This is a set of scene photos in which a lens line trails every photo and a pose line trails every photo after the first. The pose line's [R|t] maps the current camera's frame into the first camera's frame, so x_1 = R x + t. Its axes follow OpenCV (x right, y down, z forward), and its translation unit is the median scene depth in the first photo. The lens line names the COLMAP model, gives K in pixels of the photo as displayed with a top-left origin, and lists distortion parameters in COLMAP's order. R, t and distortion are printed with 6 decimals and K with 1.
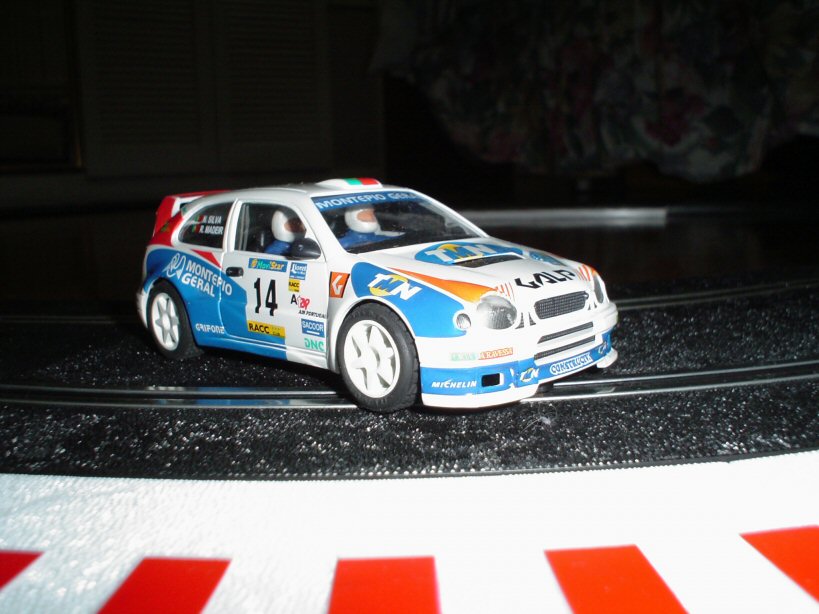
lens RADIAL K [[820.2, 0, 409.5], [0, 820.2, 307.0], [0, 0, 1]] dist [-0.118077, 0.079853]
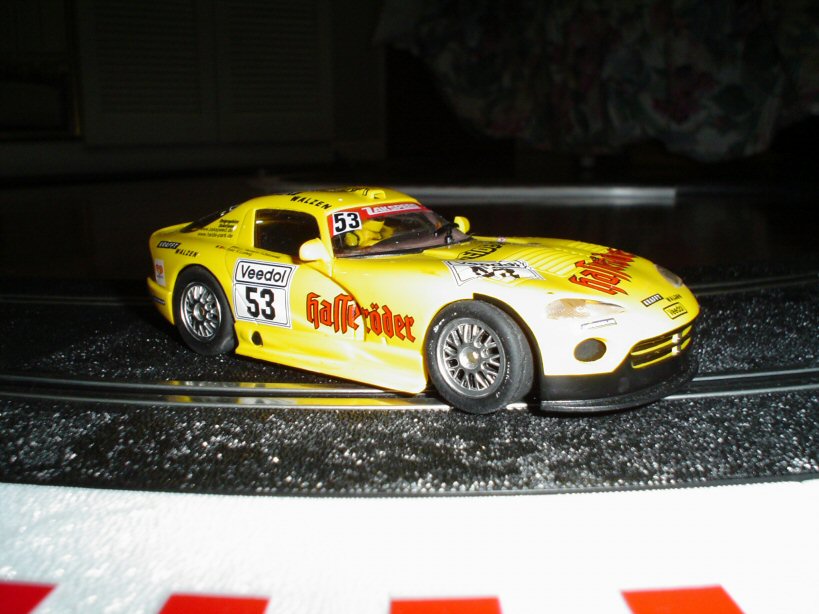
lens RADIAL K [[818.4, 0, 409.5], [0, 818.4, 307.0], [0, 0, 1]] dist [-0.114011, 0.073000]
pose [[0.999876, 0.015085, 0.004443, -0.049473], [-0.015224, 0.999336, 0.033107, -0.025733], [-0.003941, -0.033170, 0.999442, 0.079875]]
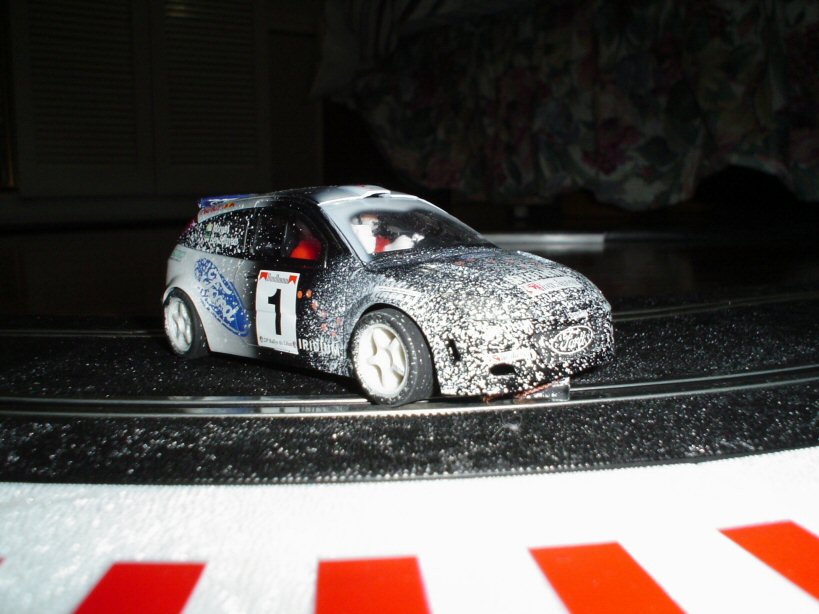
lens RADIAL K [[818.4, 0, 409.5], [0, 818.4, 307.0], [0, 0, 1]] dist [-0.114011, 0.073000]
pose [[0.996899, 0.007330, 0.078353, -0.037464], [-0.004775, 0.999452, -0.032743, 0.025251], [-0.078550, 0.032267, 0.996388, 0.008778]]
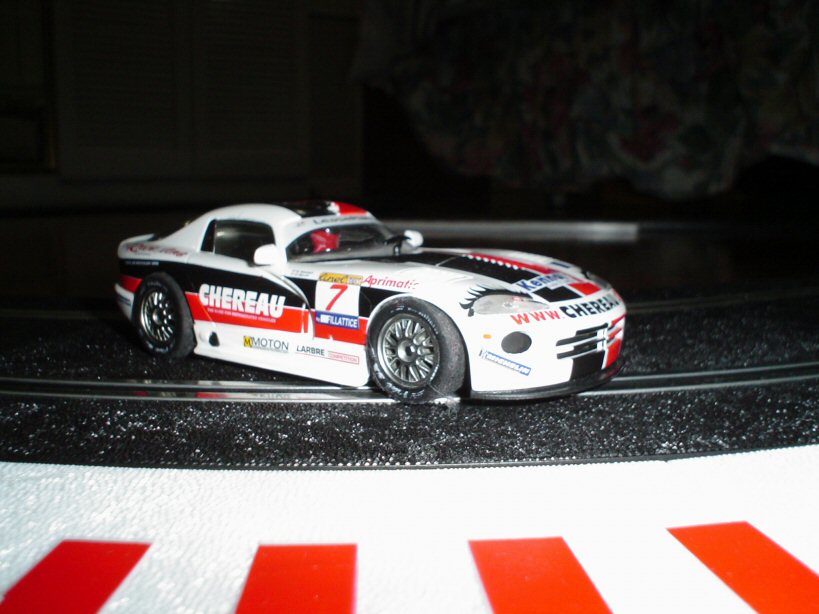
lens RADIAL K [[823.4, 0, 409.5], [0, 823.4, 307.0], [0, 0, 1]] dist [-0.122639, 0.089912]
pose [[0.999273, 0.024102, 0.029538, 0.037666], [-0.023646, 0.999598, -0.015670, 0.021321], [-0.029904, 0.014960, 0.999441, 0.002341]]
